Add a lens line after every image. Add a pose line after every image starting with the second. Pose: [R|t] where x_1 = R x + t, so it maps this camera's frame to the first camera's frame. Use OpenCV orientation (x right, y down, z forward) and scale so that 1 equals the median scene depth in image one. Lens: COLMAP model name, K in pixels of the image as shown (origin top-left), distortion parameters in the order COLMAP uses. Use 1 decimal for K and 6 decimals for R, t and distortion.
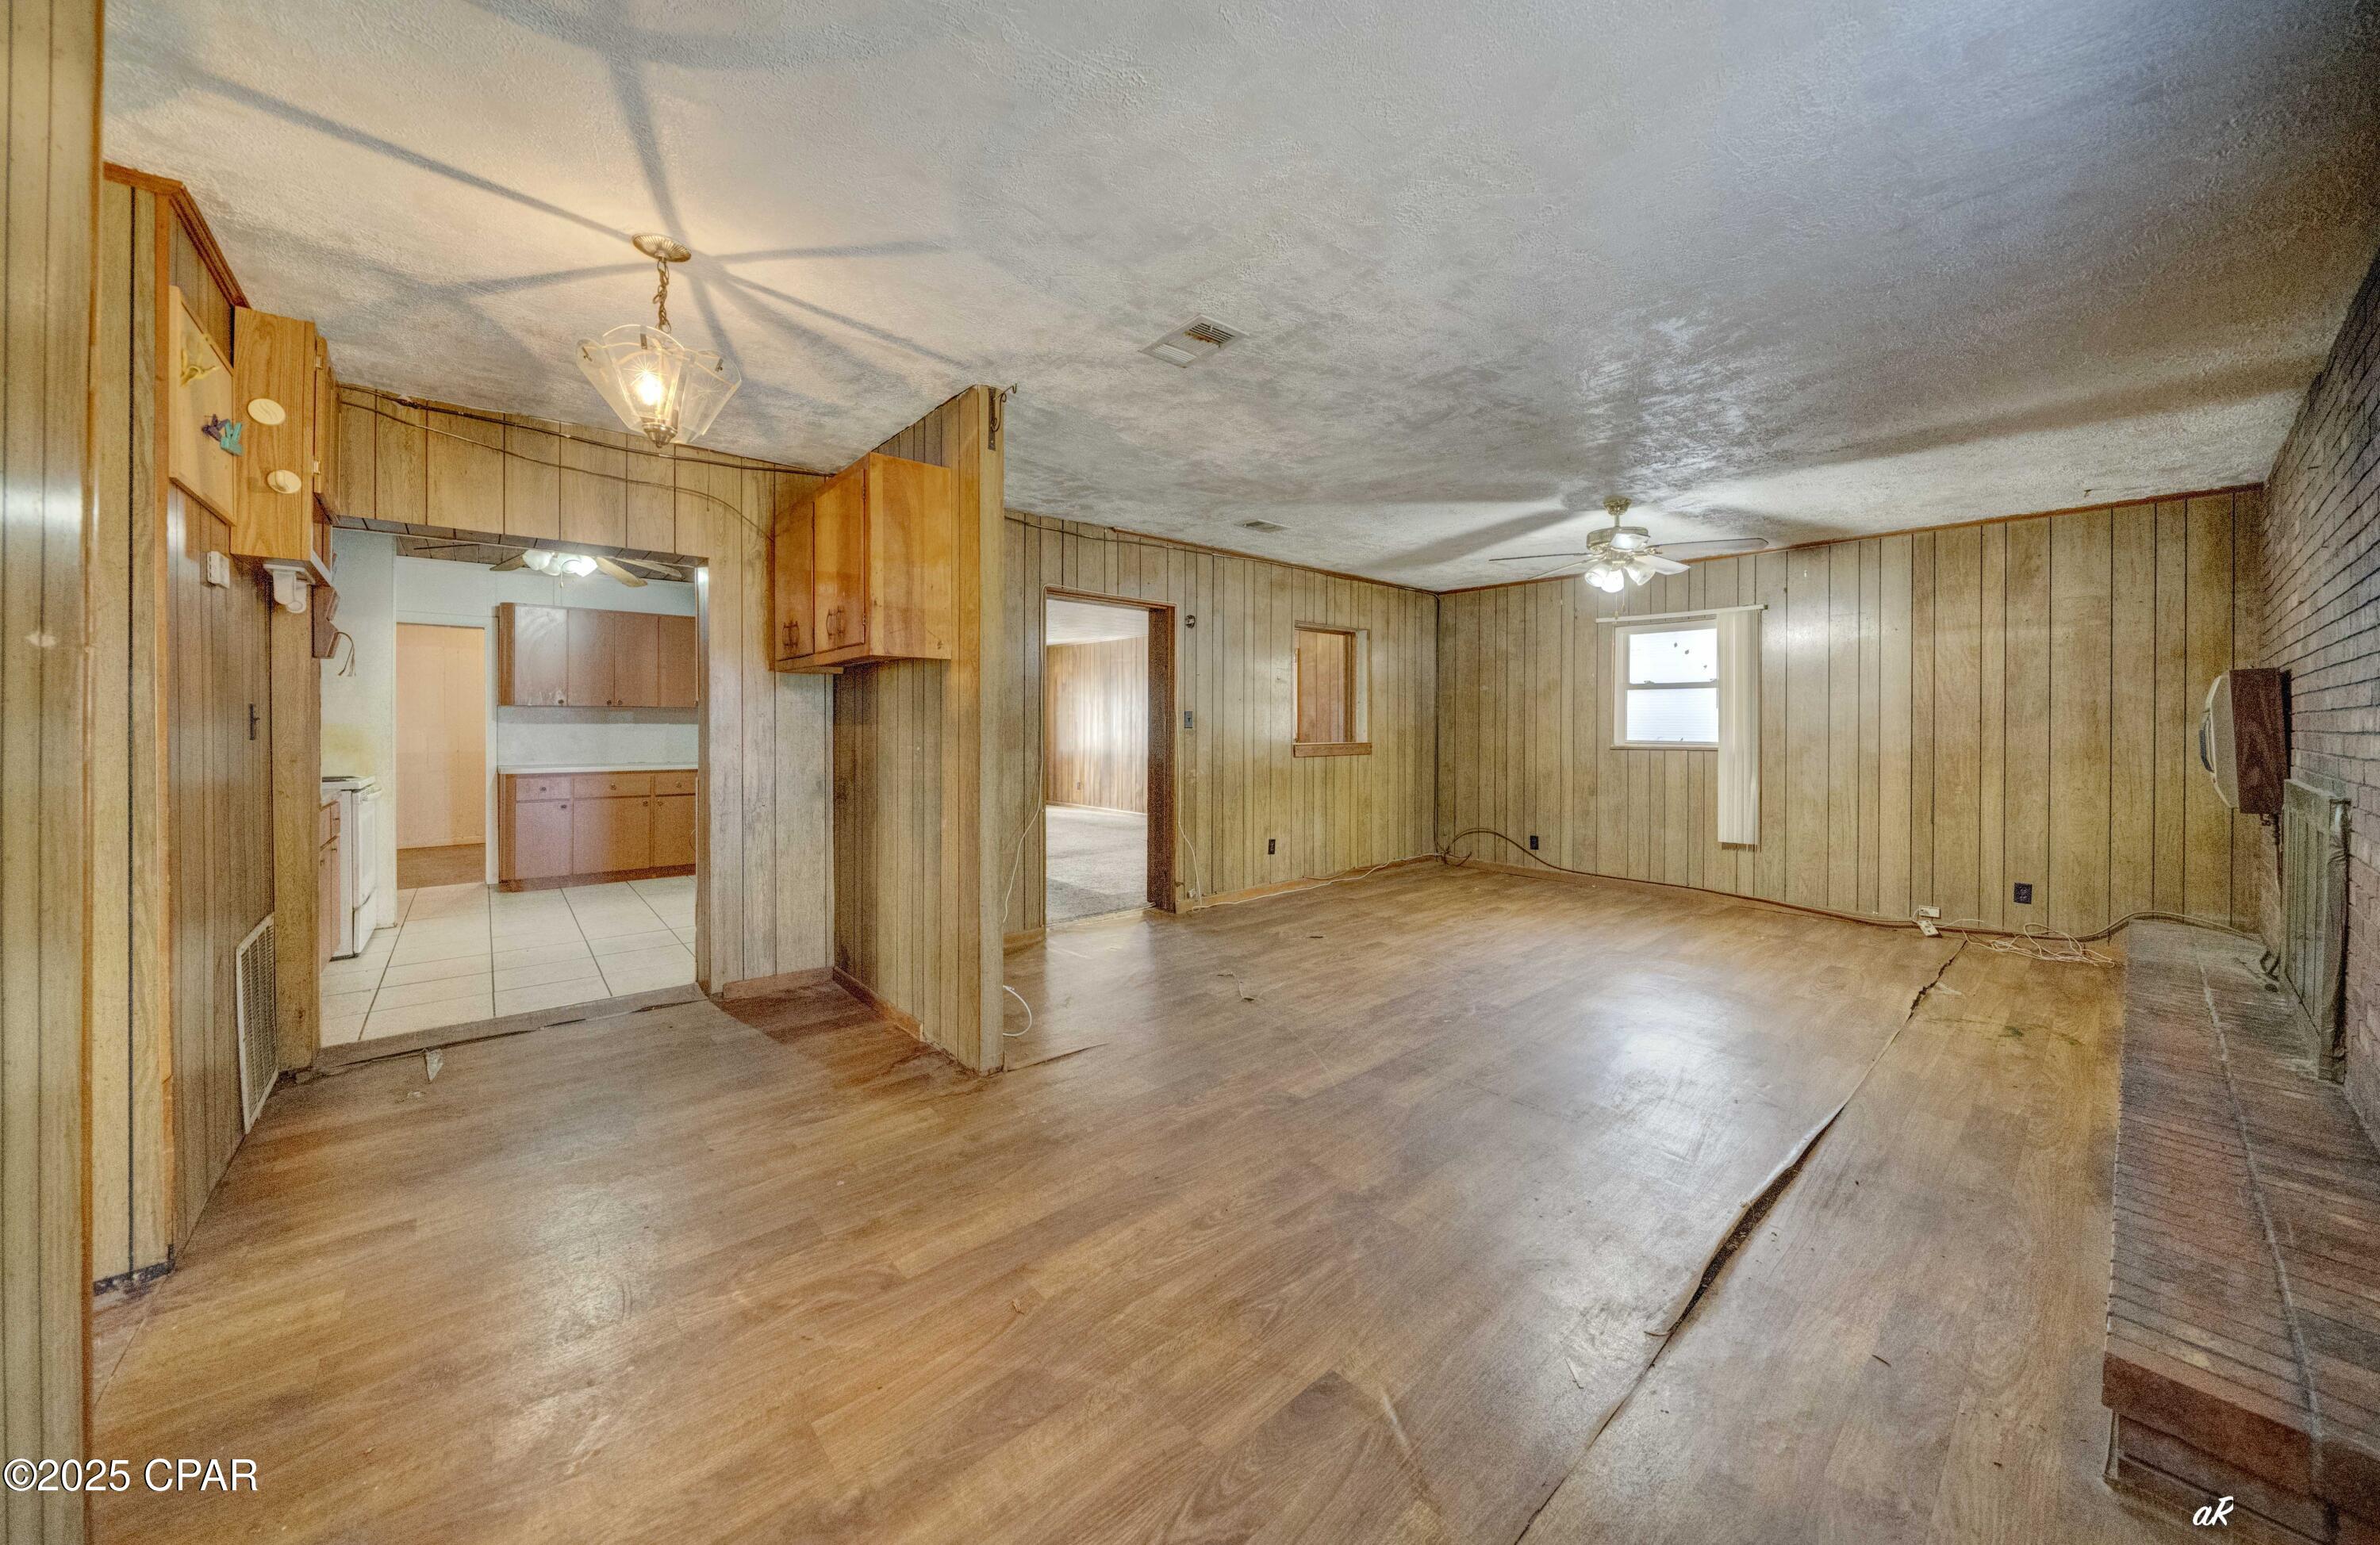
lens RADIAL K [[824.2, 0, 1150.7], [0, 824.2, 724.8], [0, 0, 1]] dist [-0.000256, -0.000023]
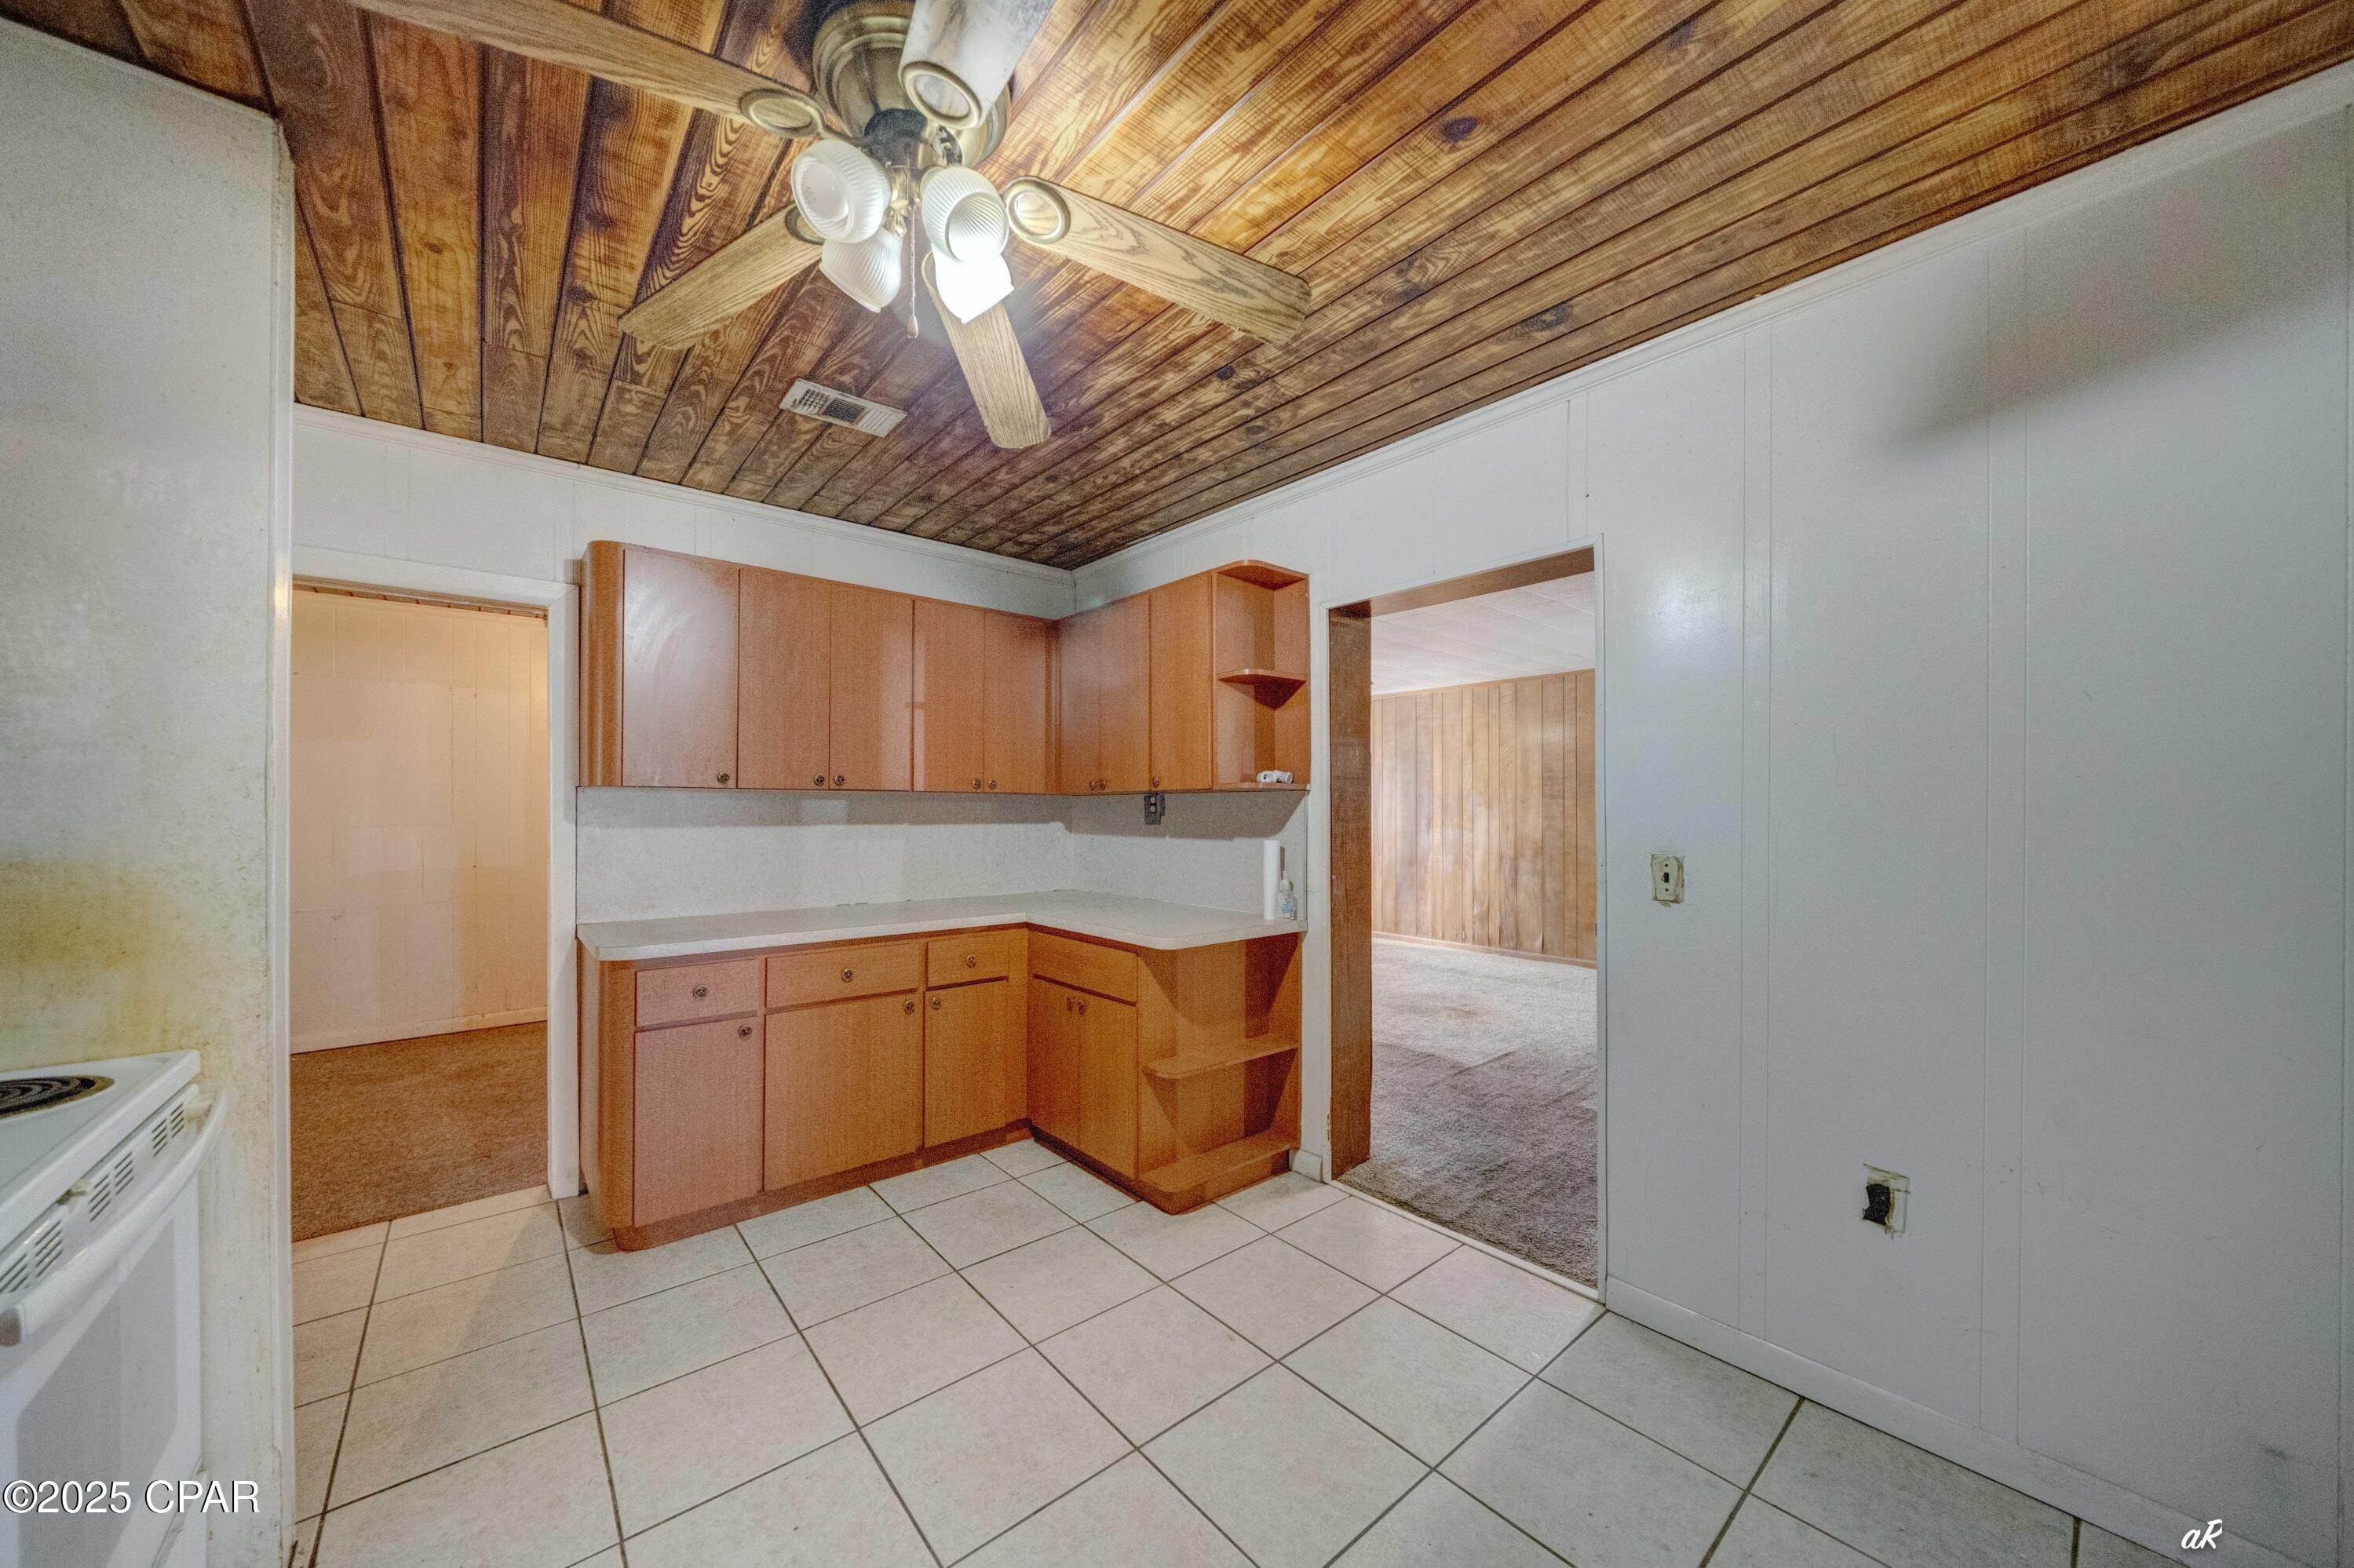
lens RADIAL K [[826.0, 0, 1172.9], [0, 826.0, 801.4], [0, 0, 1]] dist [-0.000099, -0.000050]
pose [[0.999965, -0.003479, 0.007591, -0.484268], [0.003558, 0.999940, -0.010390, -0.010701], [-0.007555, 0.010416, 0.999917, 0.563823]]
